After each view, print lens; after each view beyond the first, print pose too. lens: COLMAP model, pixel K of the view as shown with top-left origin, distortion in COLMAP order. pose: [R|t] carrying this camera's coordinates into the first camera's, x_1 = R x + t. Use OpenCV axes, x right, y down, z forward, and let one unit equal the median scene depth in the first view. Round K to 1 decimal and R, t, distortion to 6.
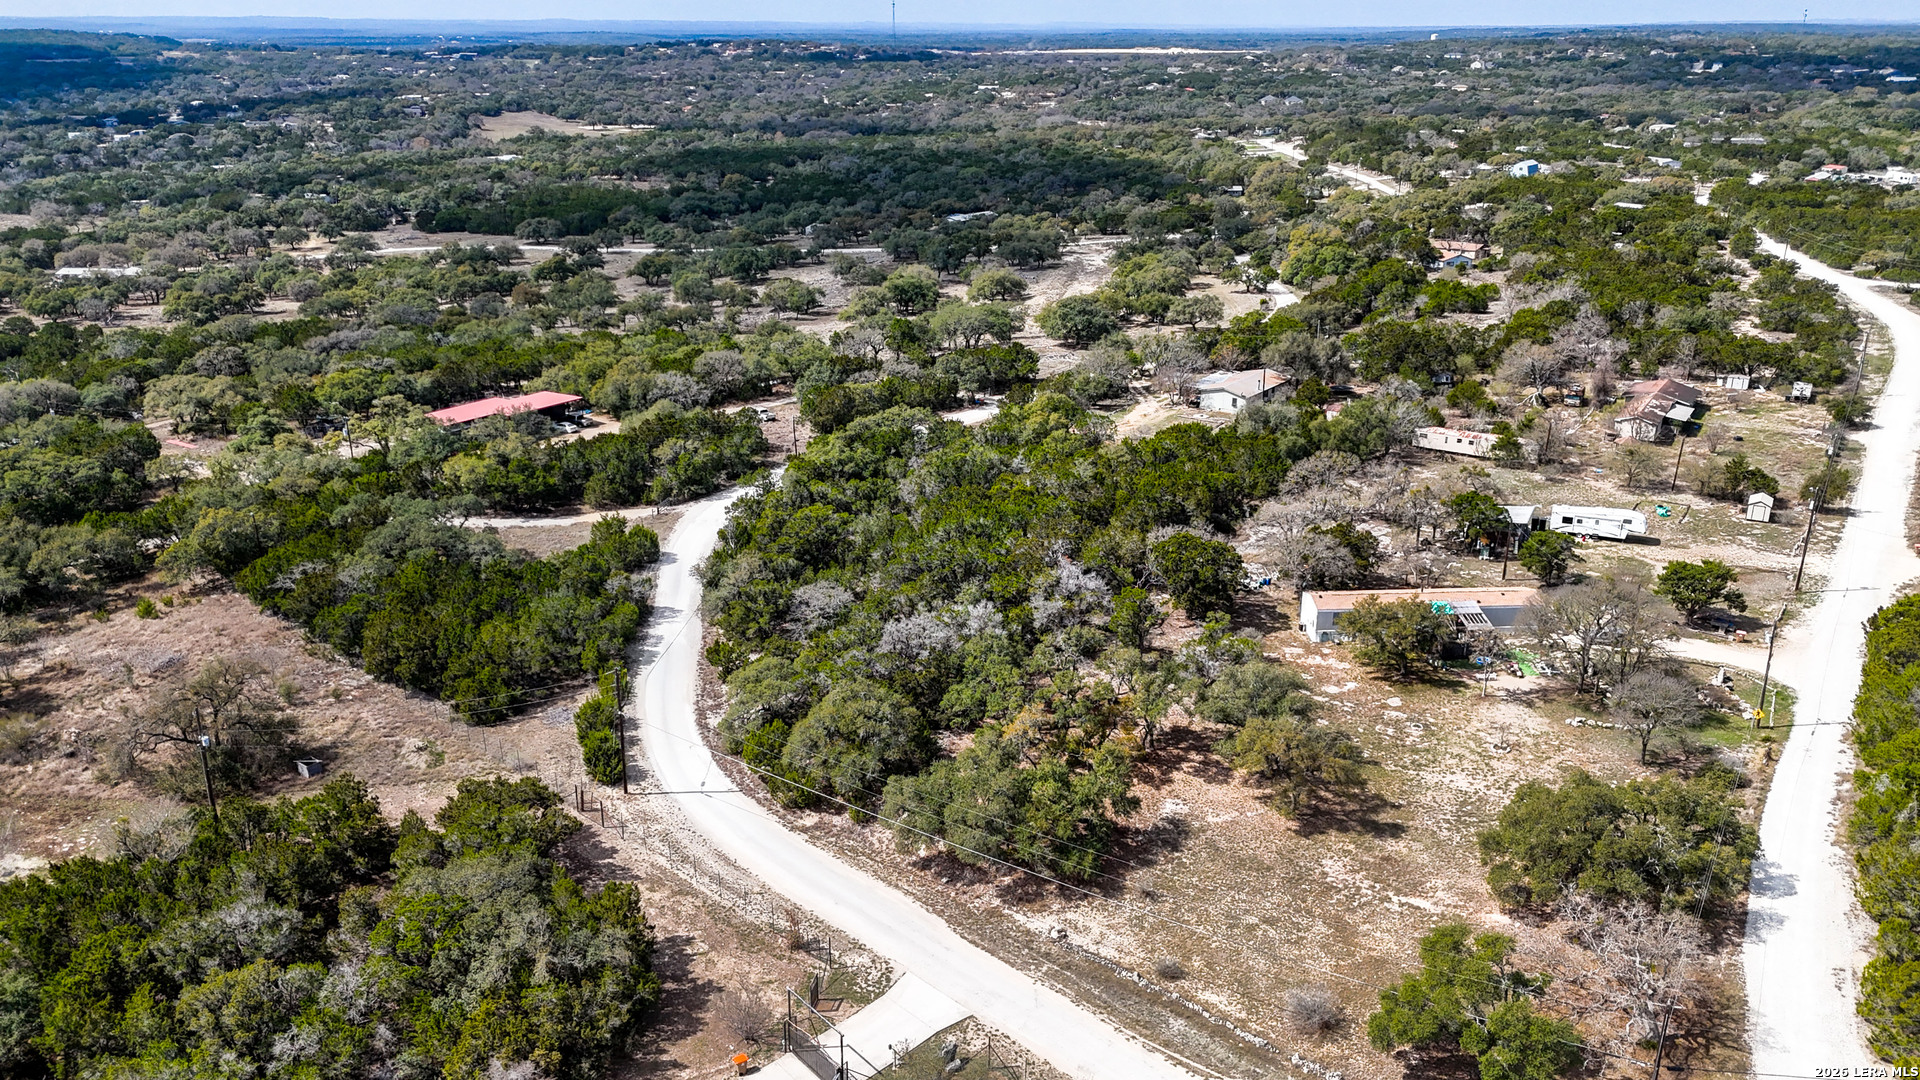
lens RADIAL K [[1403.8, 0, 969.7], [0, 1403.8, 536.9], [0, 0, 1]] dist [0.061608, -0.055629]
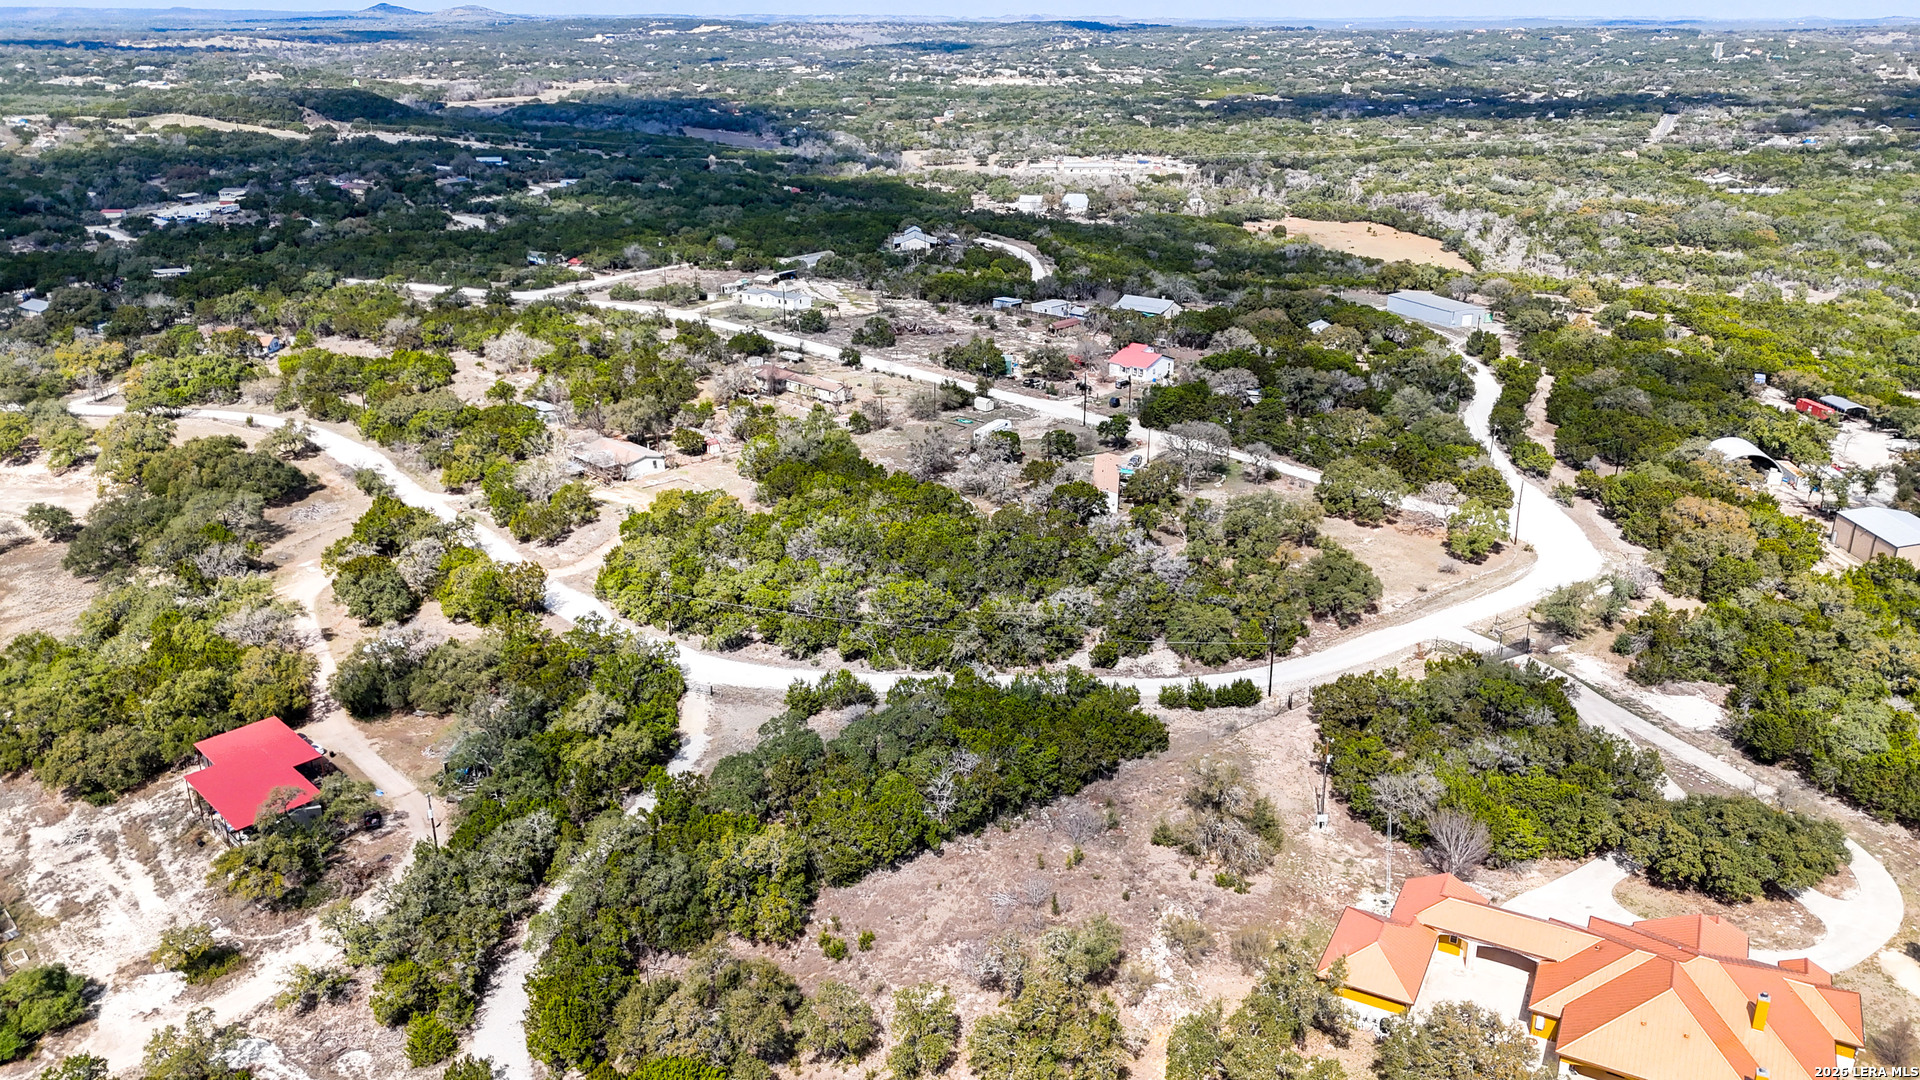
lens RADIAL K [[1403.8, 0, 965.2], [0, 1403.8, 545.7], [0, 0, 1]] dist [0.061608, -0.055629]
pose [[0.185114, -0.342022, 0.921278, -1.275803], [0.335342, 0.903194, 0.267928, -0.380055], [-0.923731, 0.259346, 0.281889, 0.621721]]
